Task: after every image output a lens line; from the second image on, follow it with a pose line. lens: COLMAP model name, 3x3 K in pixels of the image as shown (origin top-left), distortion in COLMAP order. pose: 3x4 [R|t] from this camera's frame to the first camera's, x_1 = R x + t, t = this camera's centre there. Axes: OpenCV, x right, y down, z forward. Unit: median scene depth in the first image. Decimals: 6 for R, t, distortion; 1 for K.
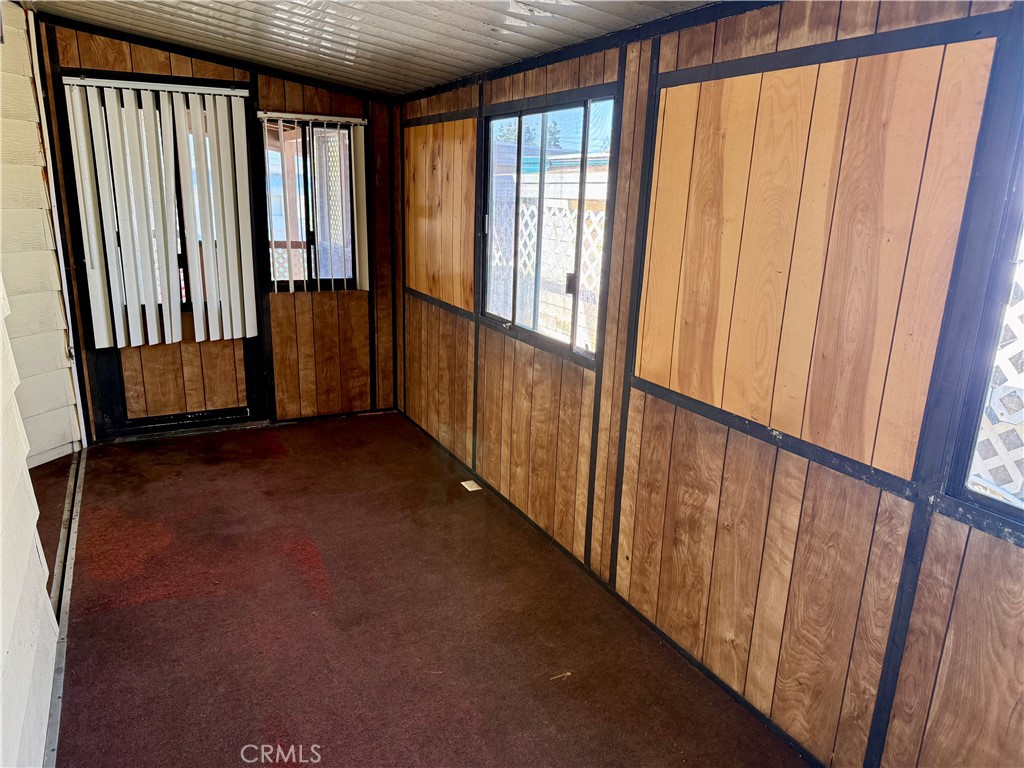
lens RADIAL K [[723.9, 0, 516.0], [0, 723.9, 386.1], [0, 0, 1]] dist [0.055289, -0.004281]
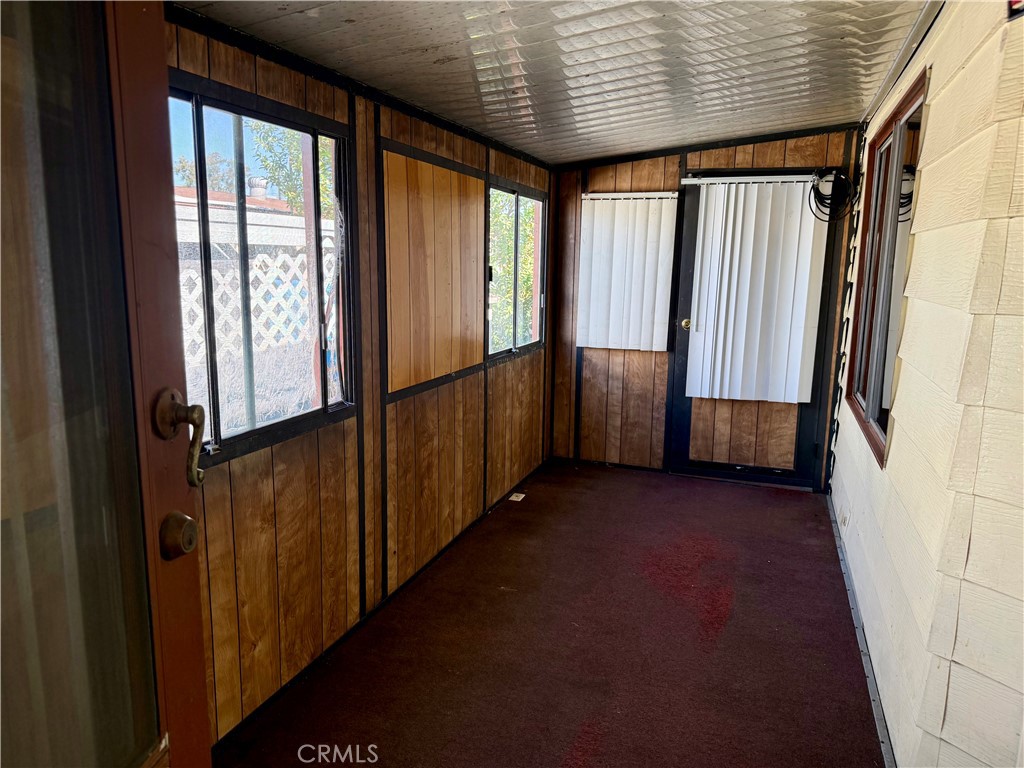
lens RADIAL K [[723.9, 0, 514.2], [0, 723.9, 384.7], [0, 0, 1]] dist [0.055289, -0.004281]
pose [[-0.674504, -0.168440, 0.718799, -0.739815], [0.157988, 0.918138, 0.363404, -0.385008], [-0.721169, 0.358679, -0.592676, 1.438850]]
